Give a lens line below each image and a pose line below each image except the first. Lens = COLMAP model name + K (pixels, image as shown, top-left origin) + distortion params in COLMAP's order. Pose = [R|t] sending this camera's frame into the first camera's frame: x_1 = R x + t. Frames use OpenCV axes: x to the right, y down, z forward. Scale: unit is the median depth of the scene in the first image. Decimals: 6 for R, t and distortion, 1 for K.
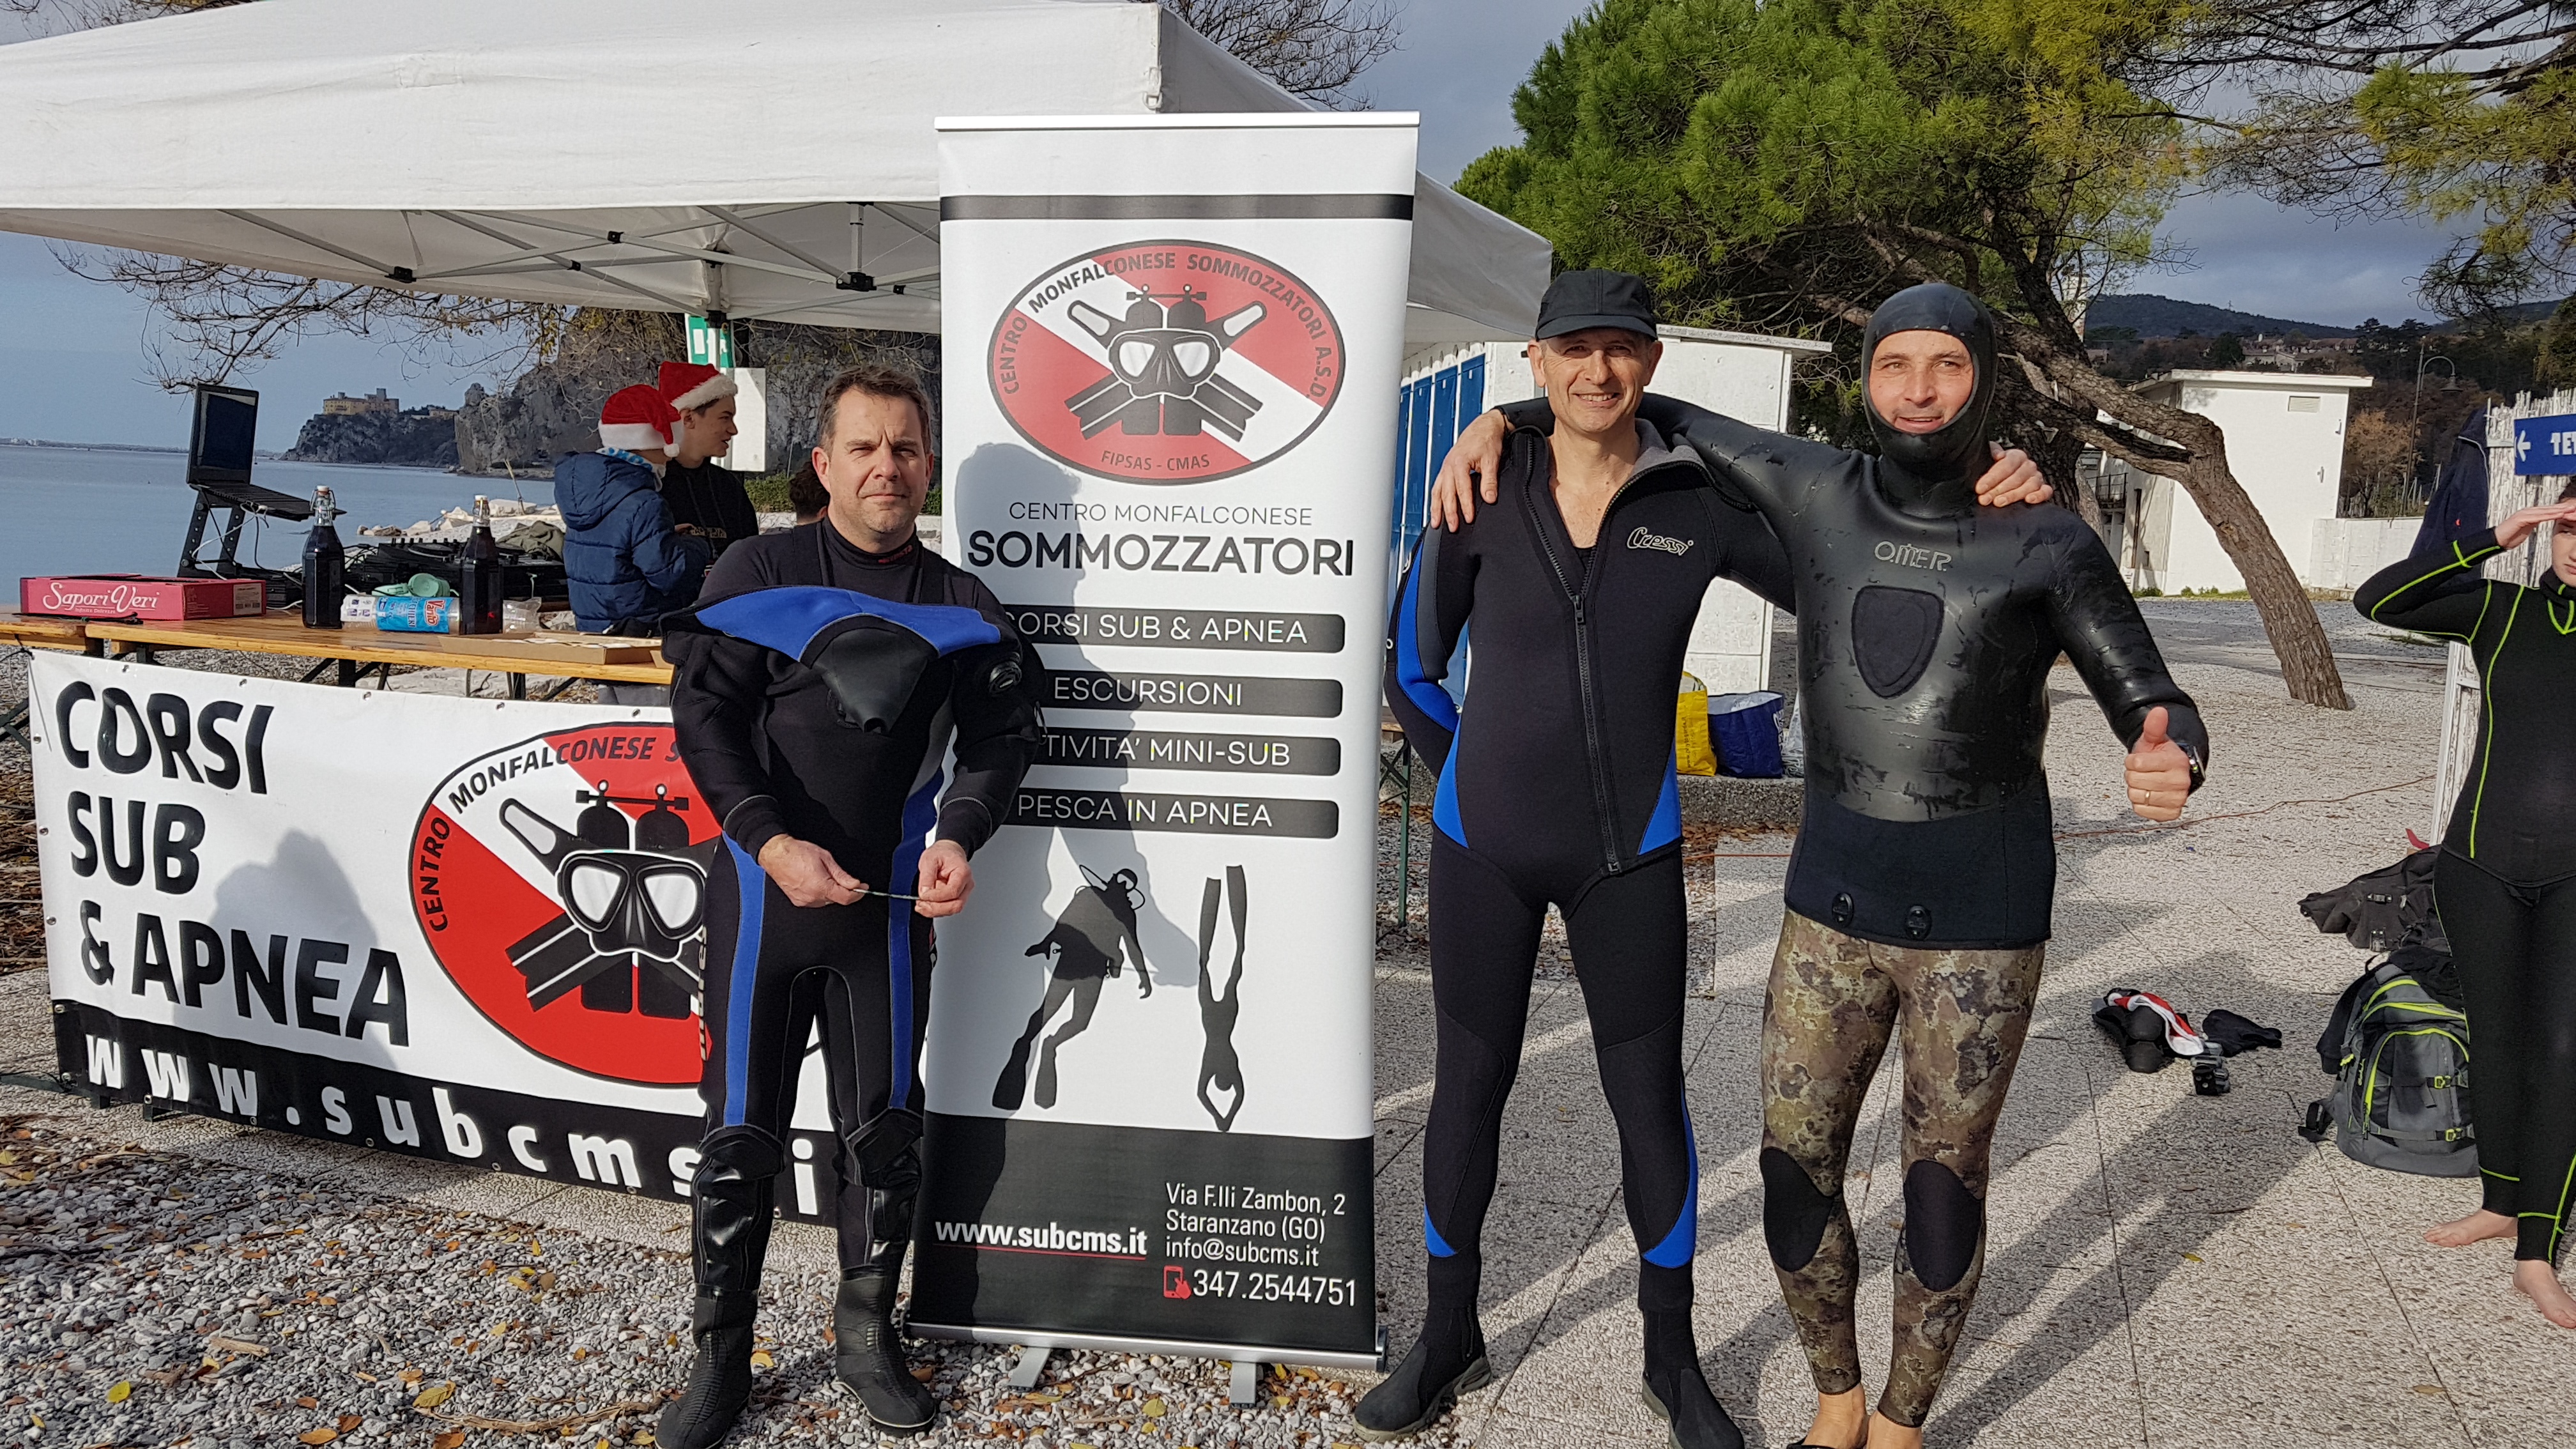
lens RADIAL K [[2015.2, 0, 1261.7], [0, 2015.2, 719.3], [0, 0, 1]] dist [0.015944, -0.015358]
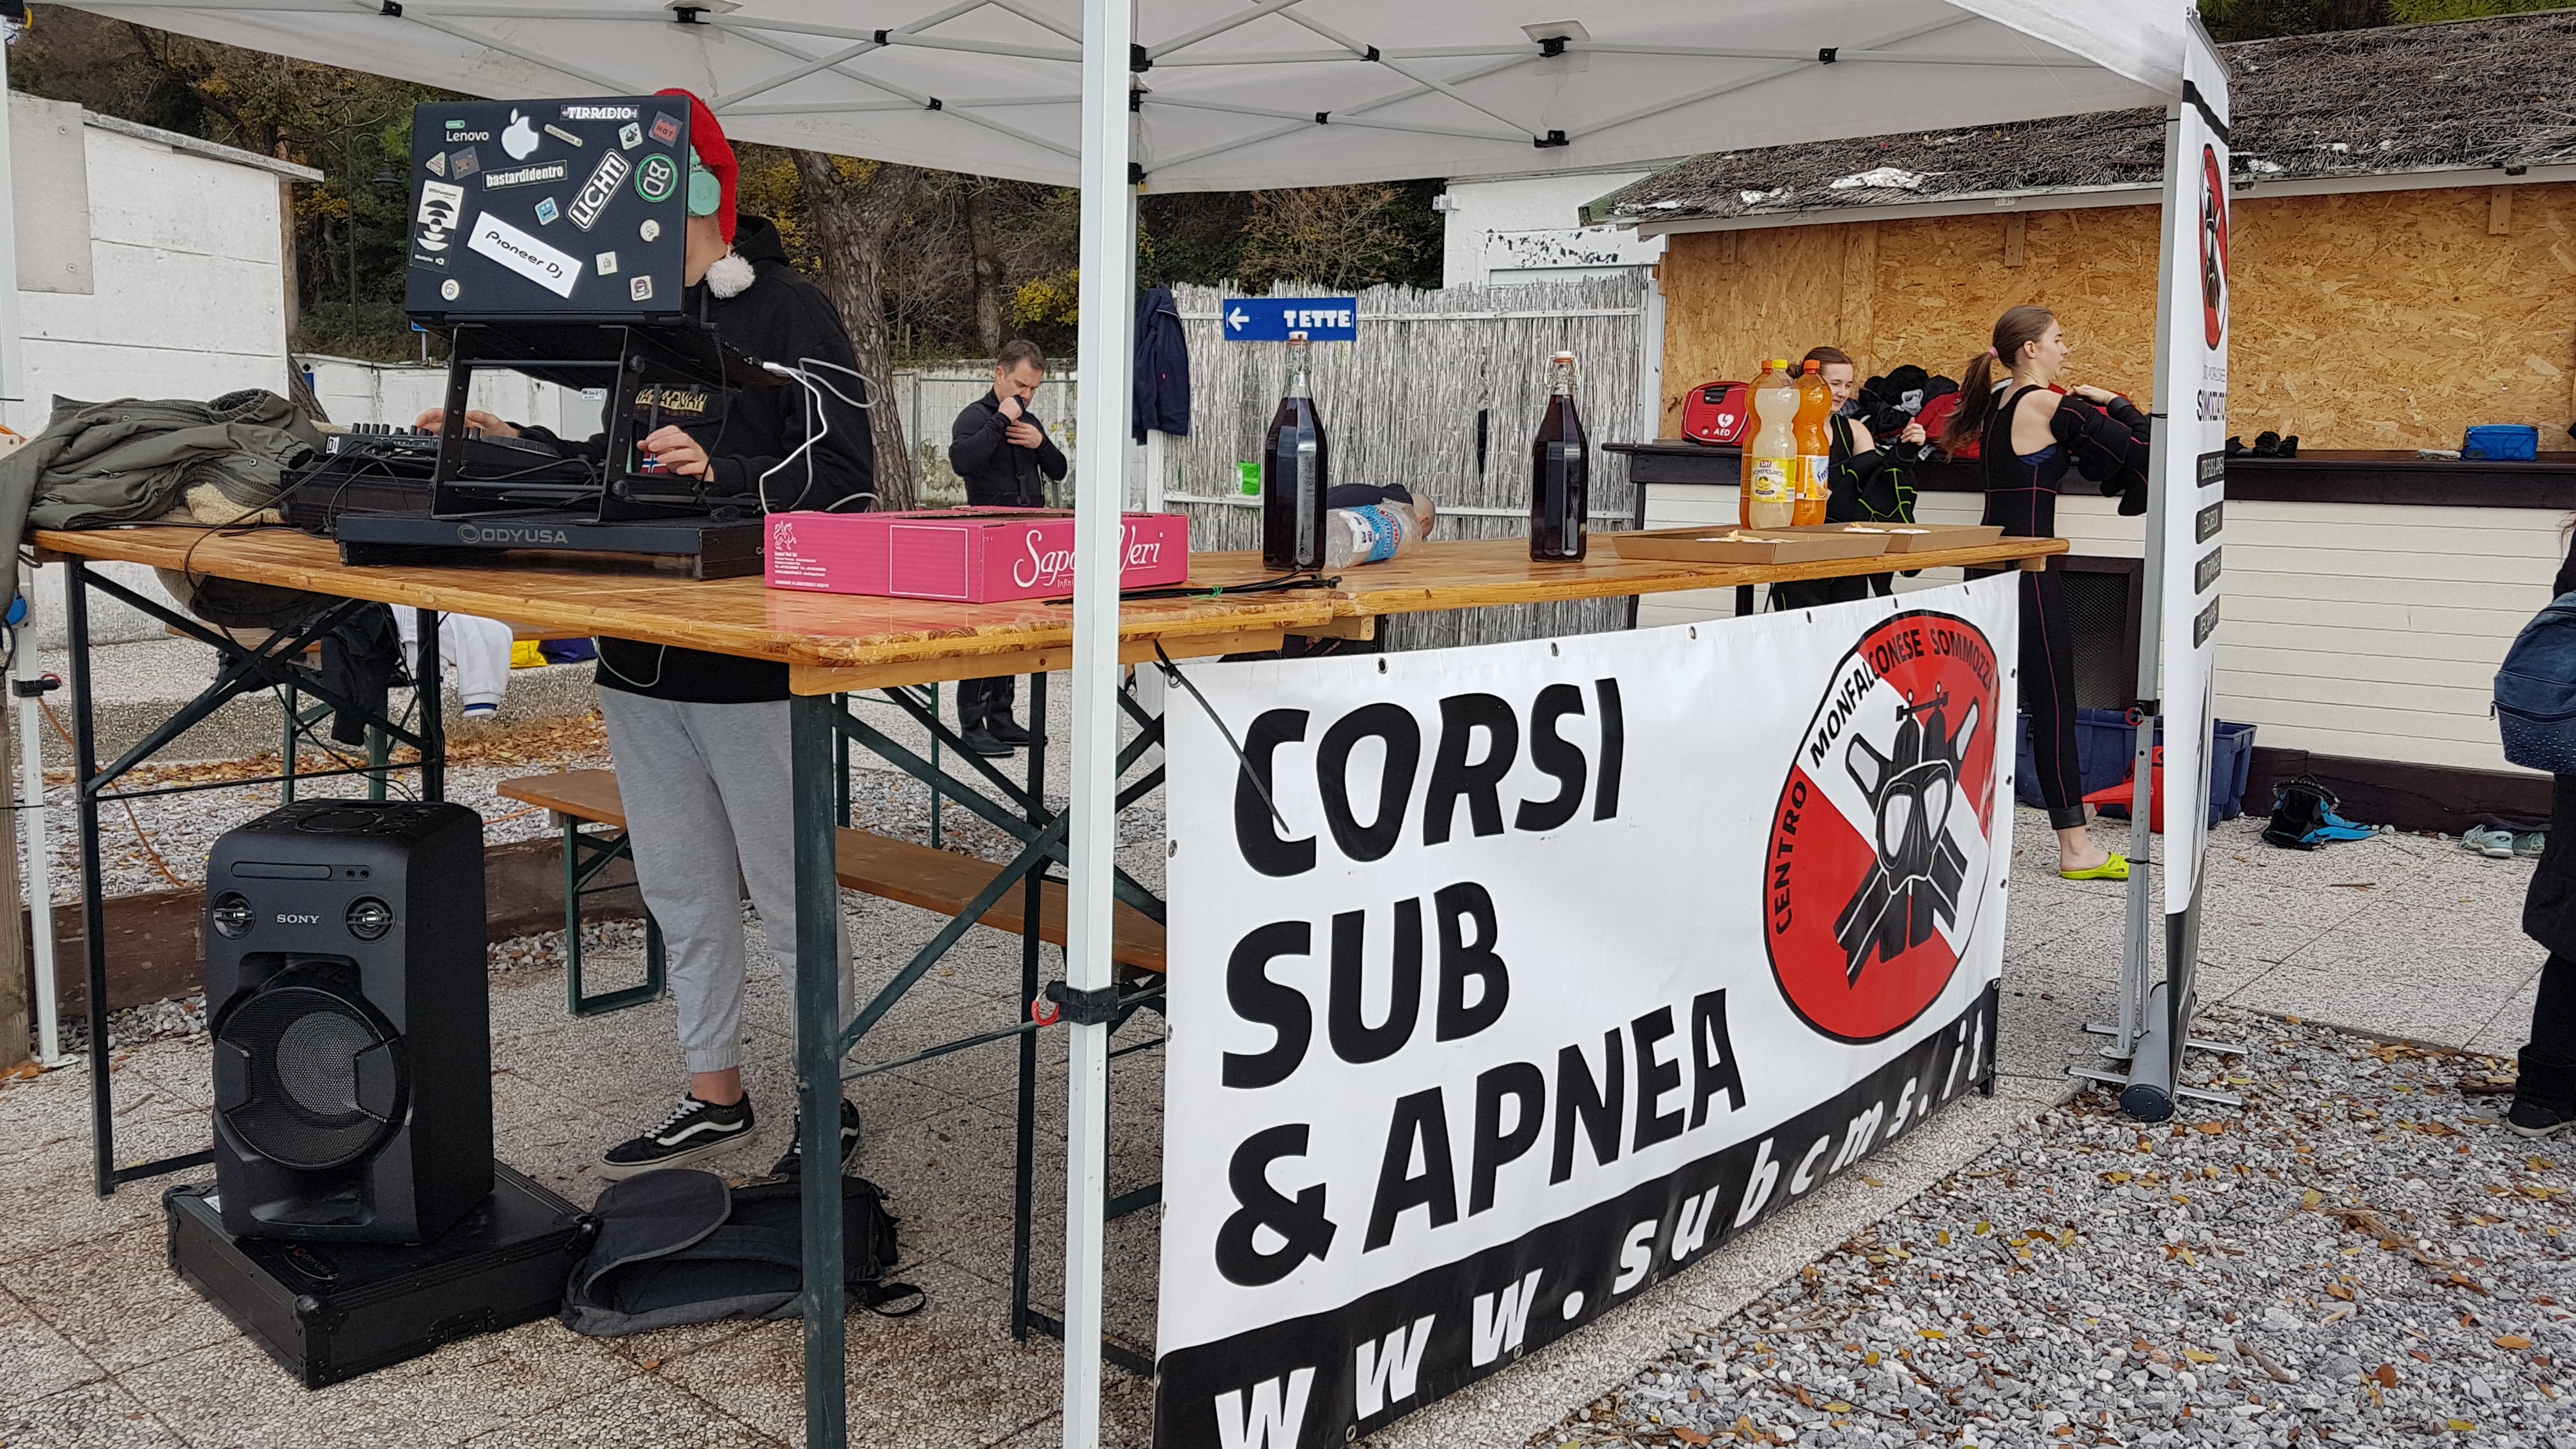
lens RADIAL K [[2015.2, 0, 1275.5], [0, 2015.2, 672.8], [0, 0, 1]] dist [0.015944, -0.015358]
pose [[0.360591, -0.140199, 0.922127, -1.271755], [0.092795, 0.989126, 0.114099, -0.103895], [-0.928096, 0.044425, 0.369680, 0.982952]]
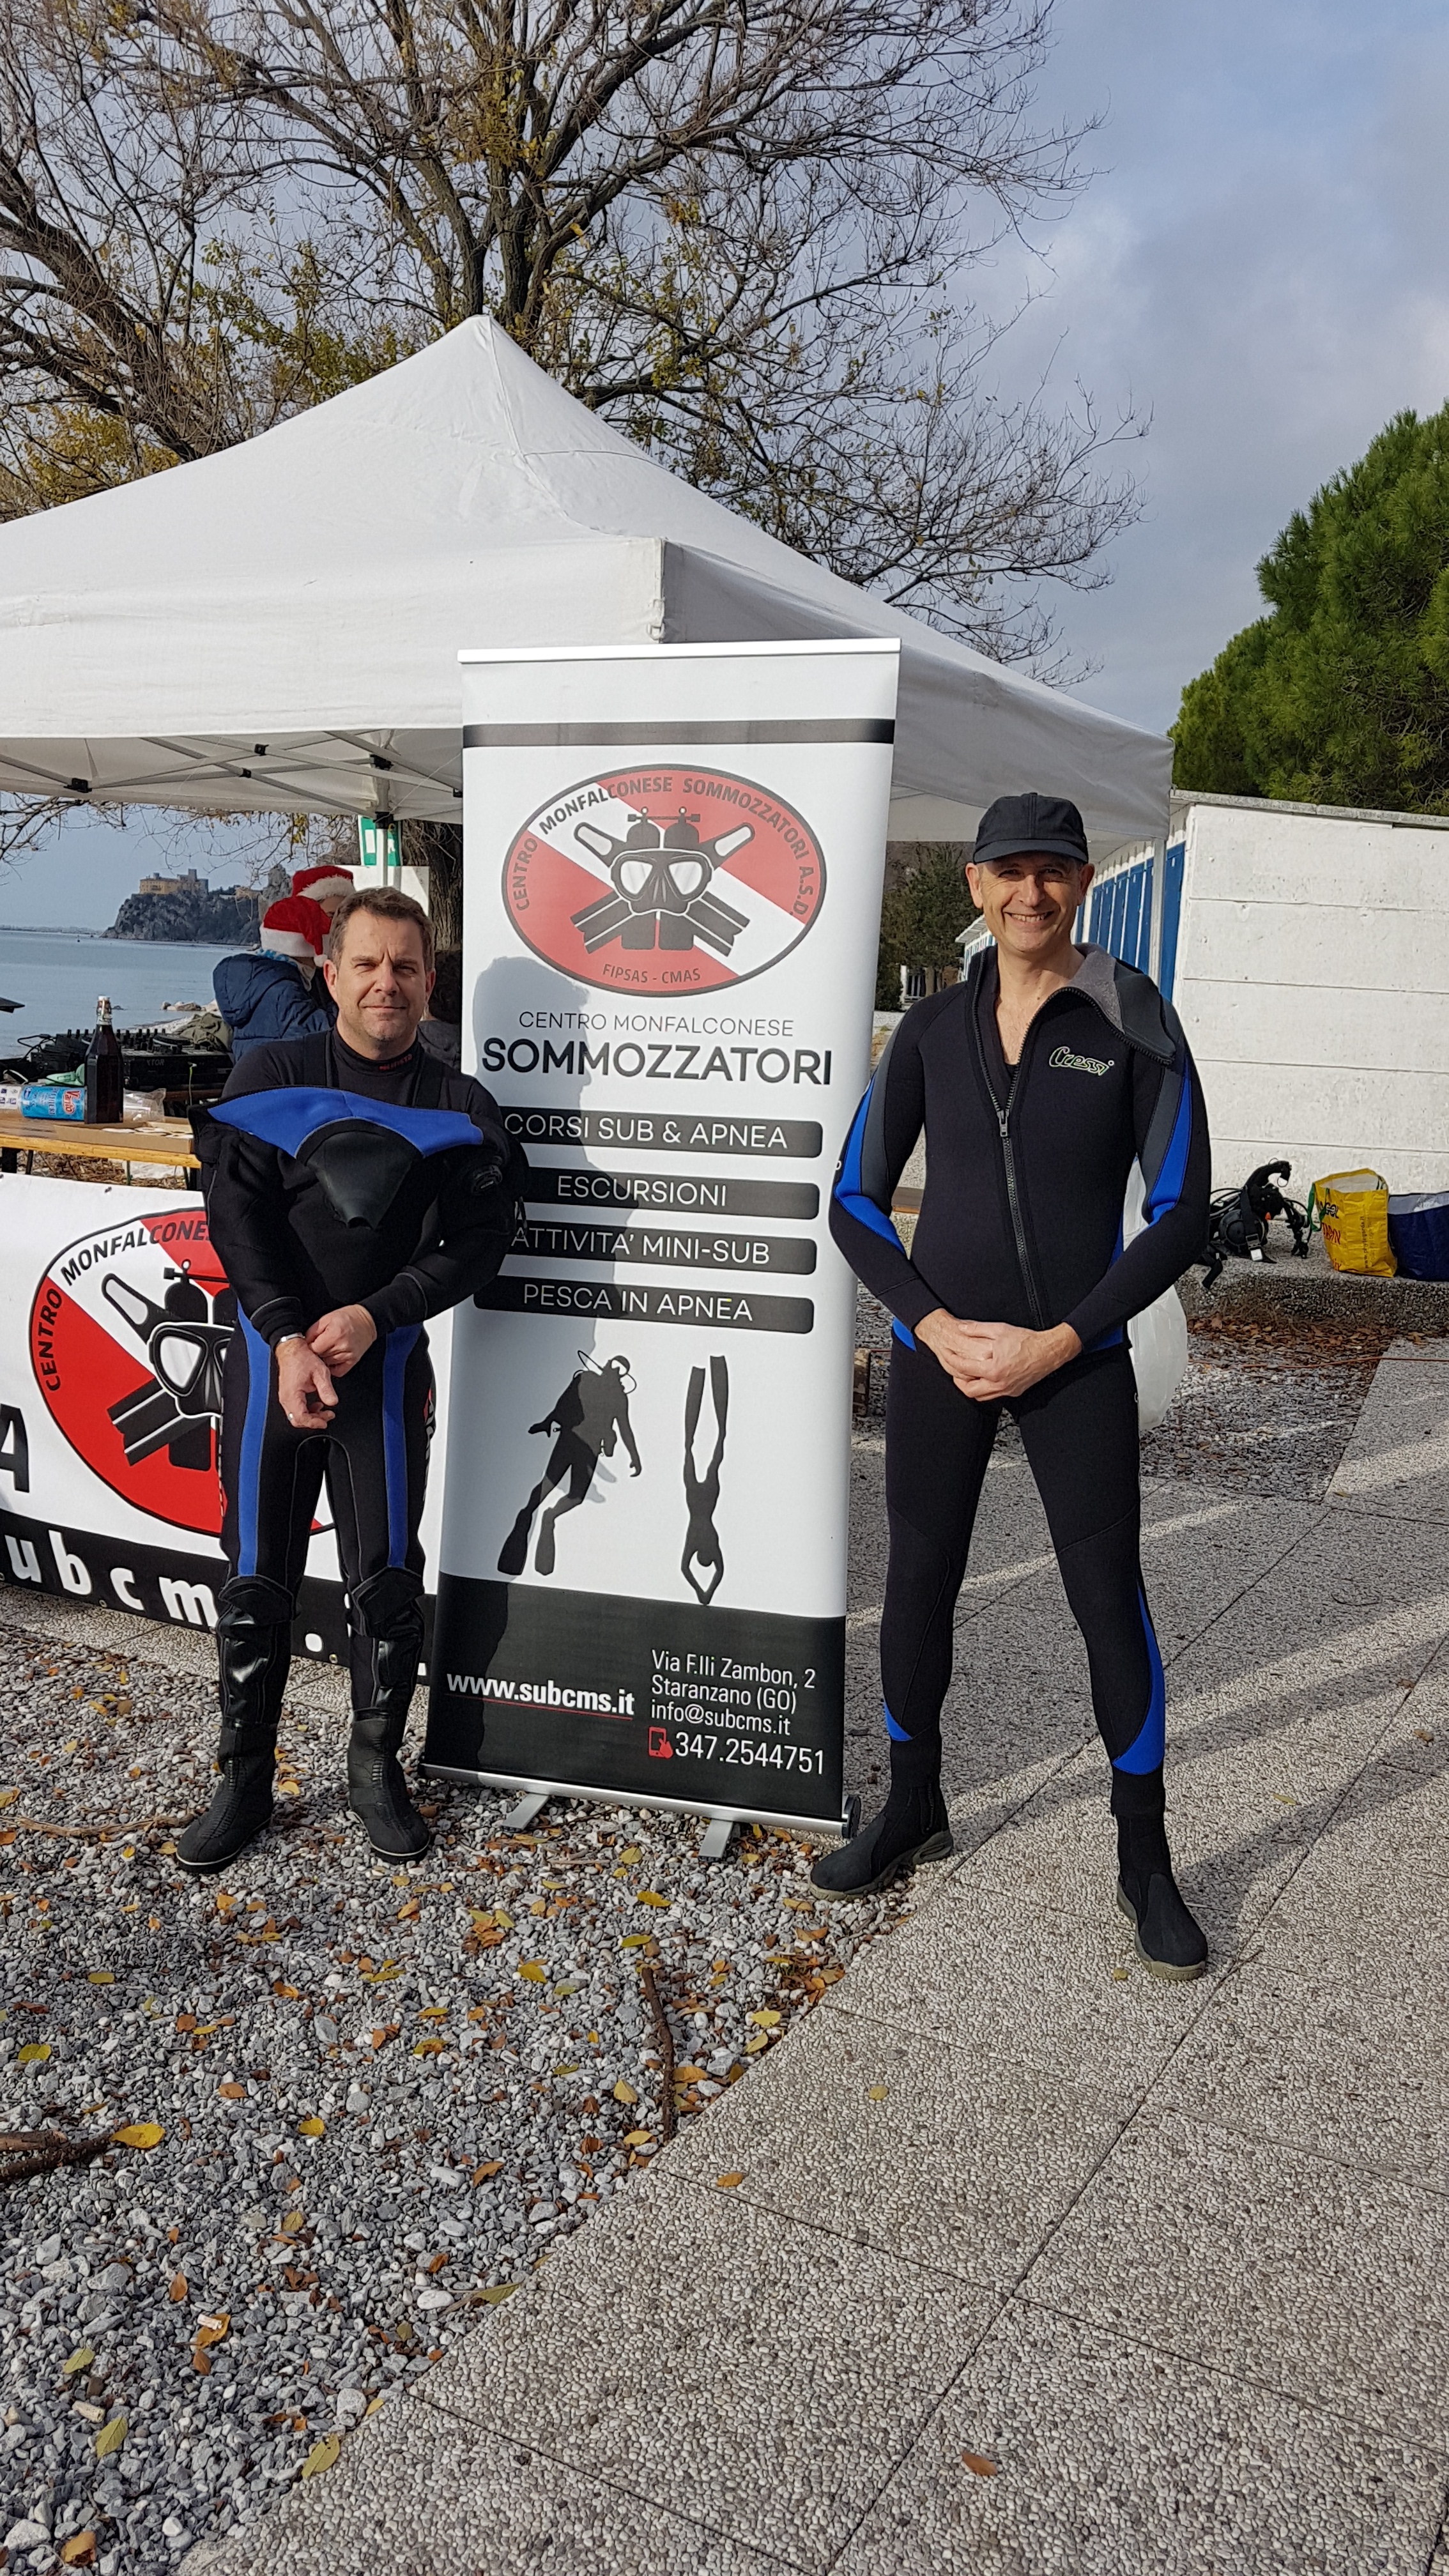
lens RADIAL K [[2015.2, 0, 721.2], [0, 2015.2, 1268.9], [0, 0, 1]] dist [0.015944, -0.015358]
pose [[0.988220, 0.026806, -0.150672, 0.133819], [-0.021643, 0.999124, 0.035804, -0.010875], [0.151500, -0.032121, 0.987935, -0.043629]]
